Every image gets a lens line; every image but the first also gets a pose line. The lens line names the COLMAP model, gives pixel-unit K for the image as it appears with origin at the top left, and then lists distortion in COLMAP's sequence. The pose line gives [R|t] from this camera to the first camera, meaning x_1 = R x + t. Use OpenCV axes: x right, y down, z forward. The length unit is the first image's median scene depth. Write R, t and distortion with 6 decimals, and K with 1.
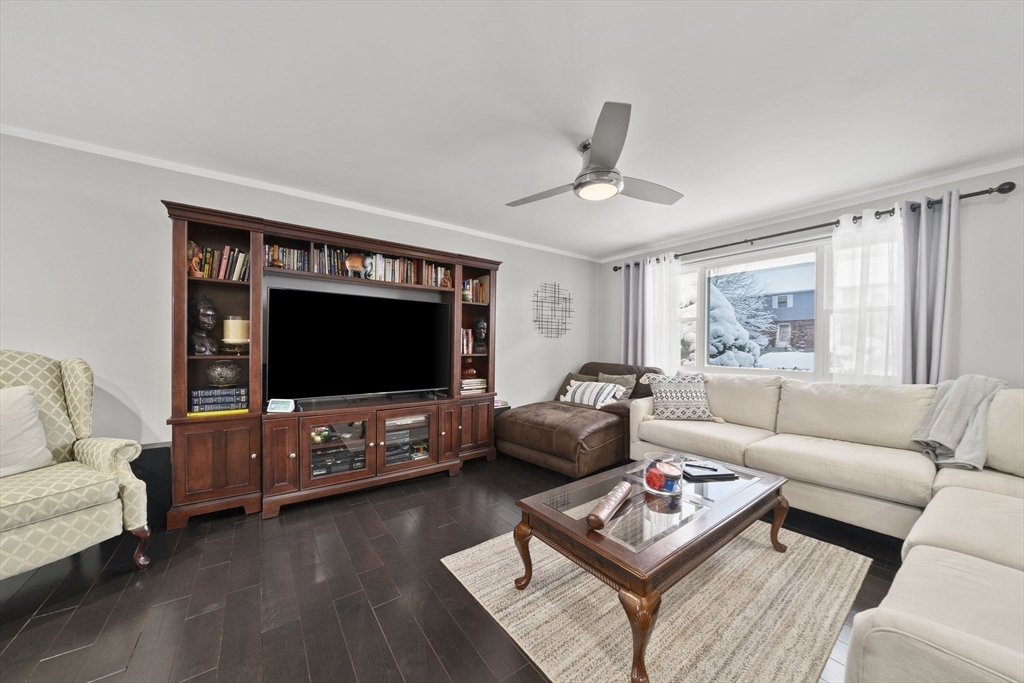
lens RADIAL K [[357.4, 0, 519.7], [0, 357.4, 347.2], [0, 0, 1]] dist [-0.009158, 0.000022]
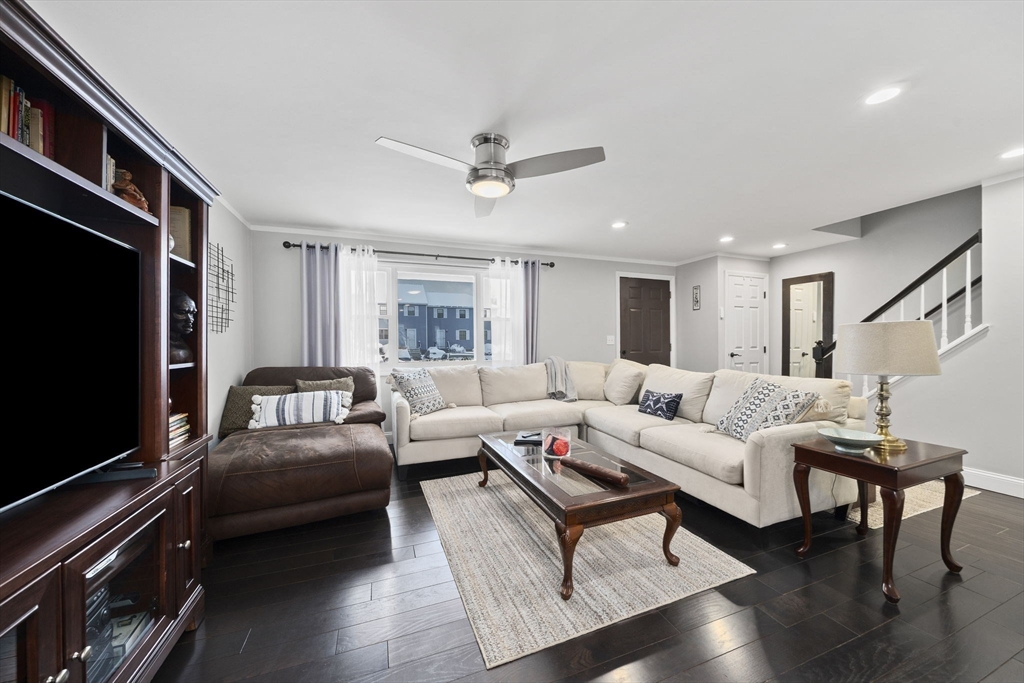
lens RADIAL K [[357.4, 0, 513.9], [0, 357.4, 344.6], [0, 0, 1]] dist [-0.009158, 0.000022]
pose [[0.276759, -0.016847, 0.960792, -0.505497], [0.010863, 0.999837, 0.014402, -0.012316], [-0.960878, 0.006451, 0.276897, 0.459506]]
